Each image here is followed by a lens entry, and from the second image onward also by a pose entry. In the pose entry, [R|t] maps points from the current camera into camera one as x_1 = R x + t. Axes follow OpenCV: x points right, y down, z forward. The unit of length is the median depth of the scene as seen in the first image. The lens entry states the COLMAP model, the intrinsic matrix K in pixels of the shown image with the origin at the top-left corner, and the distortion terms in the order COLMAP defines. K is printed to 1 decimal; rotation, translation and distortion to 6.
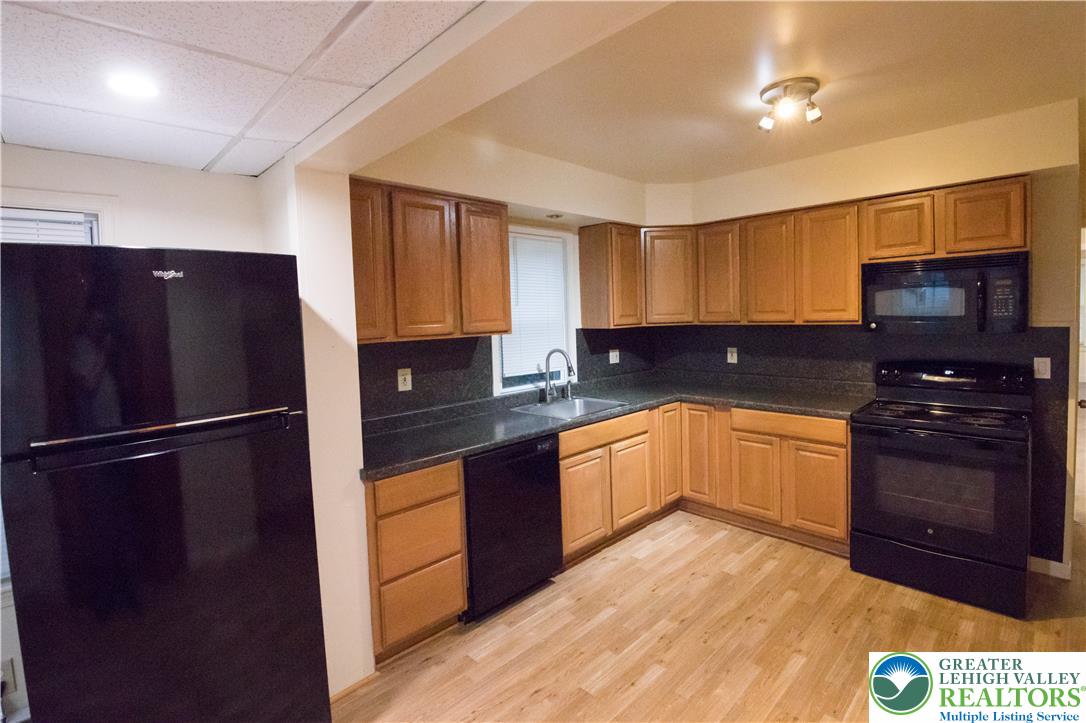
lens RADIAL K [[484.8, 0, 557.1], [0, 484.8, 337.9], [0, 0, 1]] dist [-0.008353, -0.002861]
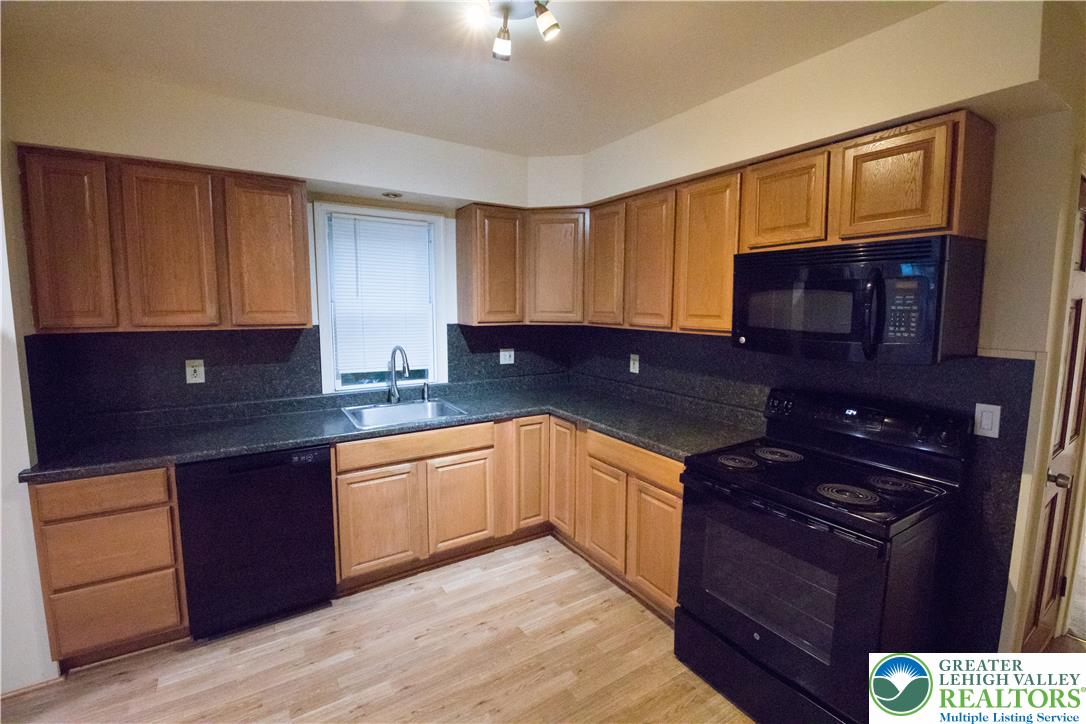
lens RADIAL K [[457.4, 0, 543.7], [0, 457.4, 352.6], [0, 0, 1]] dist [-0.011161, -0.003227]
pose [[0.978160, 0.058589, -0.199425, 0.468613], [-0.046907, 0.996922, 0.062812, -0.033270], [0.202491, -0.052086, 0.977898, 0.246701]]
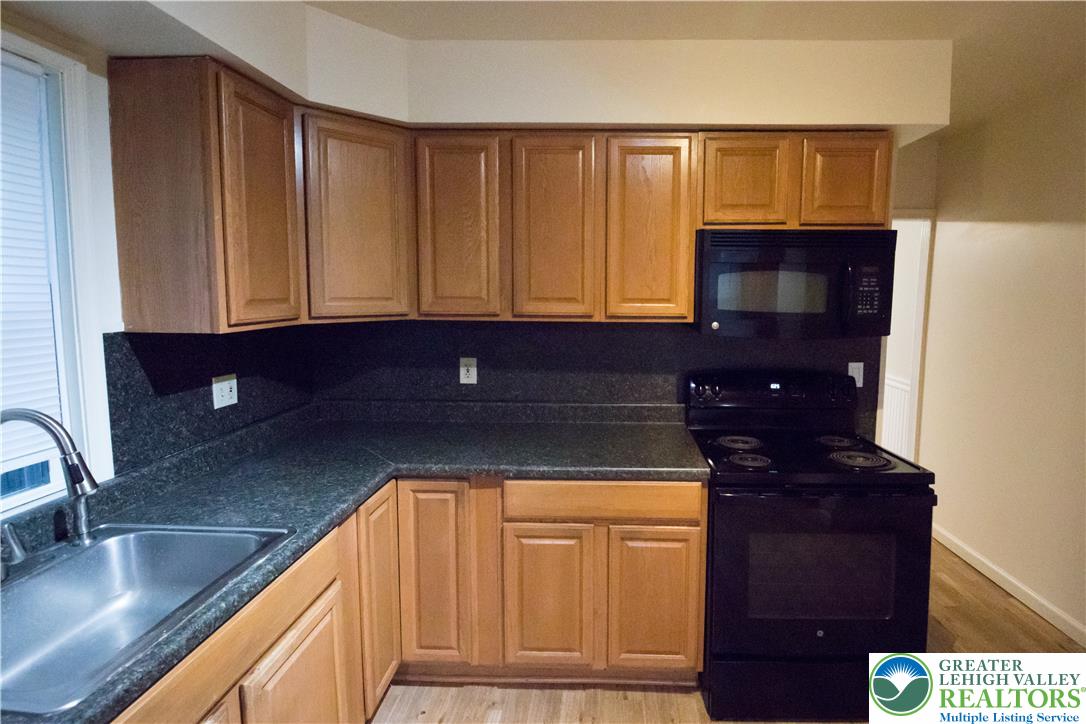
lens RADIAL K [[527.6, 0, 592.5], [0, 527.6, 333.9], [0, 0, 1]] dist [-0.004461, -0.004537]
pose [[0.718370, -0.025397, 0.695197, 0.035693], [0.007196, 0.999551, 0.029081, -0.033752], [-0.695624, -0.015888, 0.718230, 0.564107]]
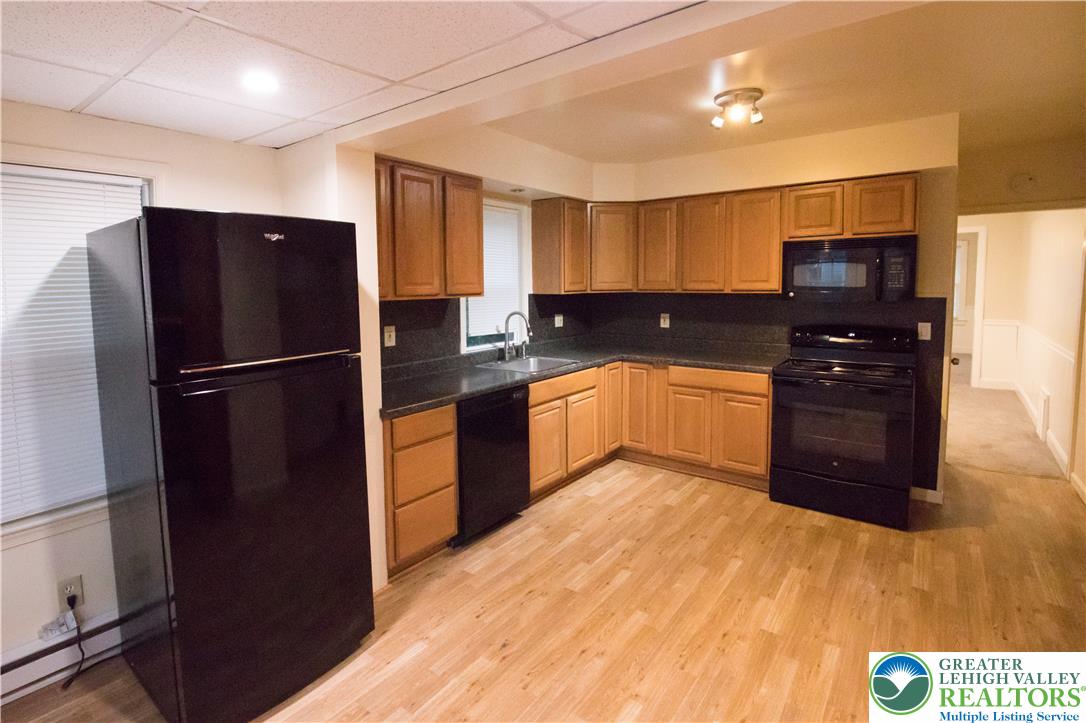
lens RADIAL K [[501.8, 0, 502.4], [0, 501.8, 317.5], [0, 0, 1]] dist [-0.007818, 0.001860]
pose [[0.995622, 0.012588, 0.092625, -0.148839], [-0.014219, 0.999755, 0.016977, 0.018739], [-0.092388, -0.018220, 0.995556, -0.140786]]
